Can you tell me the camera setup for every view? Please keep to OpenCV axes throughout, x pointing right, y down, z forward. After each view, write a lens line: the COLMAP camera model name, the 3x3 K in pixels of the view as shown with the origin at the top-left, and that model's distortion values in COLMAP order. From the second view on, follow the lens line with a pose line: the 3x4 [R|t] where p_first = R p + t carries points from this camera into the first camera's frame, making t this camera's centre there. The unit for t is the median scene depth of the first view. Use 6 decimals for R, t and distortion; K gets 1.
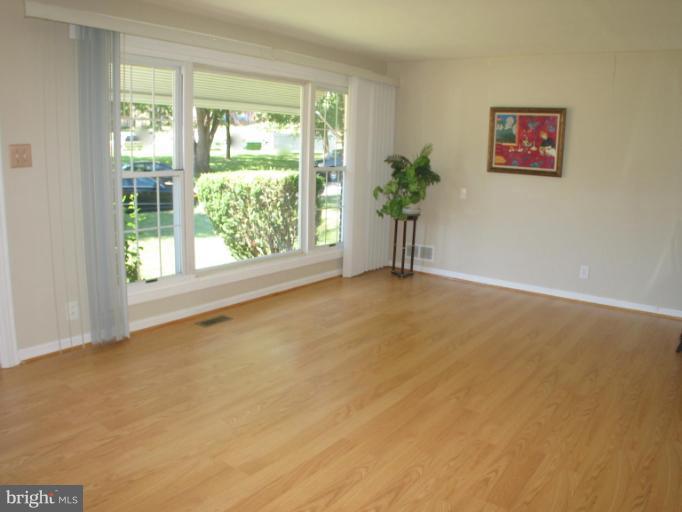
lens RADIAL K [[546.6, 0, 341.0], [0, 546.6, 256.0], [0, 0, 1]] dist [-0.166024, 0.004345]
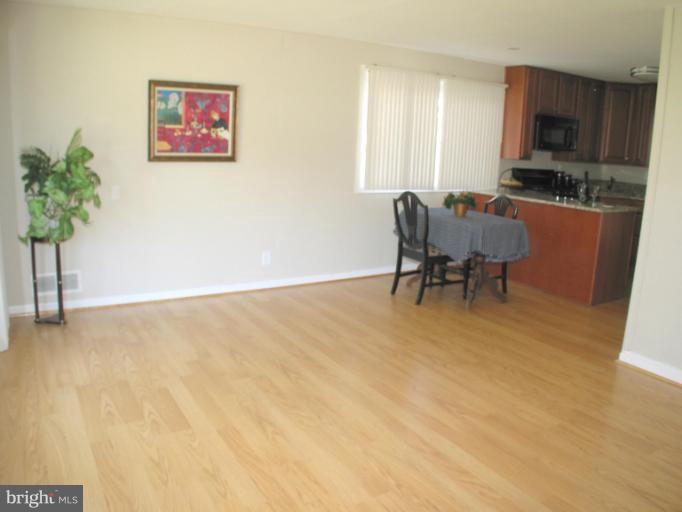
lens RADIAL K [[546.6, 0, 341.0], [0, 546.6, 256.0], [0, 0, 1]] dist [-0.166024, 0.004345]
pose [[0.379069, -0.203651, 0.902681, -0.376596], [0.155905, 0.975594, 0.154630, -0.104166], [-0.912140, 0.082117, 0.401568, 0.465183]]
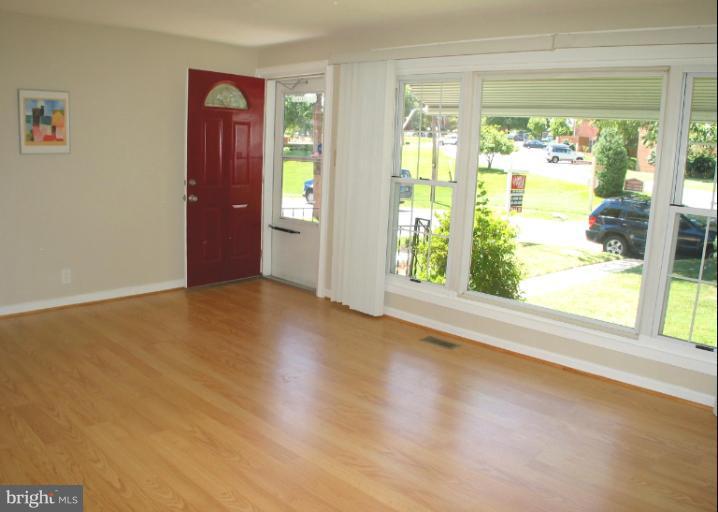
lens RADIAL K [[588.6, 0, 359.0], [0, 588.6, 256.0], [0, 0, 1]] dist [-0.116629, 0.002963]
pose [[-0.122357, 0.144068, -0.981974, 0.621217], [-0.234789, 0.957123, 0.169677, -0.133524], [0.964315, 0.251318, -0.083285, 0.741474]]
